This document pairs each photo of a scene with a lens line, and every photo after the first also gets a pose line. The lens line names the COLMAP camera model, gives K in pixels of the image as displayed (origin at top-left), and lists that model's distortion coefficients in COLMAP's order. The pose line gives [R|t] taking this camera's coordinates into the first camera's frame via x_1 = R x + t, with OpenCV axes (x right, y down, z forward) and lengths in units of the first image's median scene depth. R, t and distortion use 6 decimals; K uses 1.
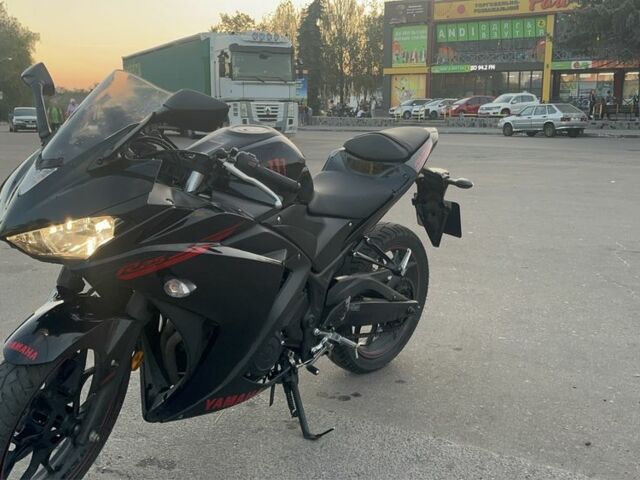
lens RADIAL K [[738.1, 0, 320.5], [0, 738.1, 241.4], [0, 0, 1]] dist [0.064782, 0.000000]
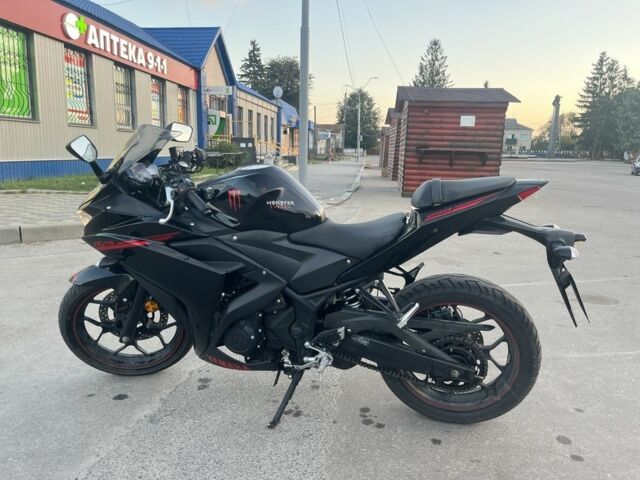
lens RADIAL K [[489.3, 0, 321.2], [0, 489.3, 240.8], [0, 0, 1]] dist [0.028371, -0.031302]
pose [[0.438463, 0.168627, -0.882788, 0.646830], [-0.175159, 0.979439, 0.100091, -0.116757], [0.881515, 0.110742, 0.458984, 0.641798]]
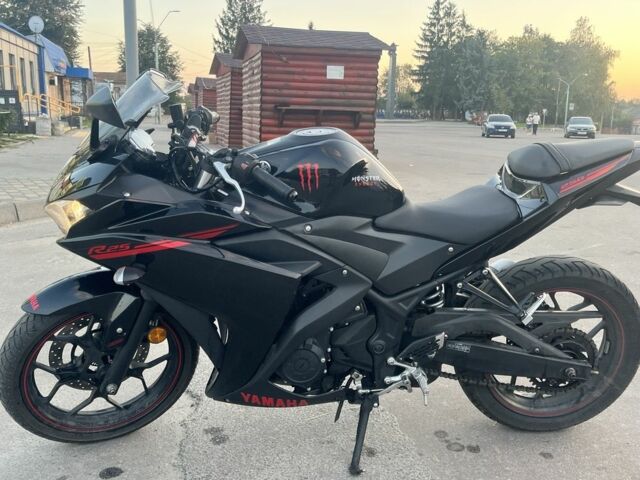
lens RADIAL K [[640.8, 0, 317.5], [0, 640.8, 241.1], [0, 0, 1]] dist [0.023894, 0.000000]
pose [[0.703378, 0.148159, -0.695204, 0.446348], [-0.139333, 0.987800, 0.069545, -0.062424], [0.697027, 0.047949, 0.715440, 0.369151]]
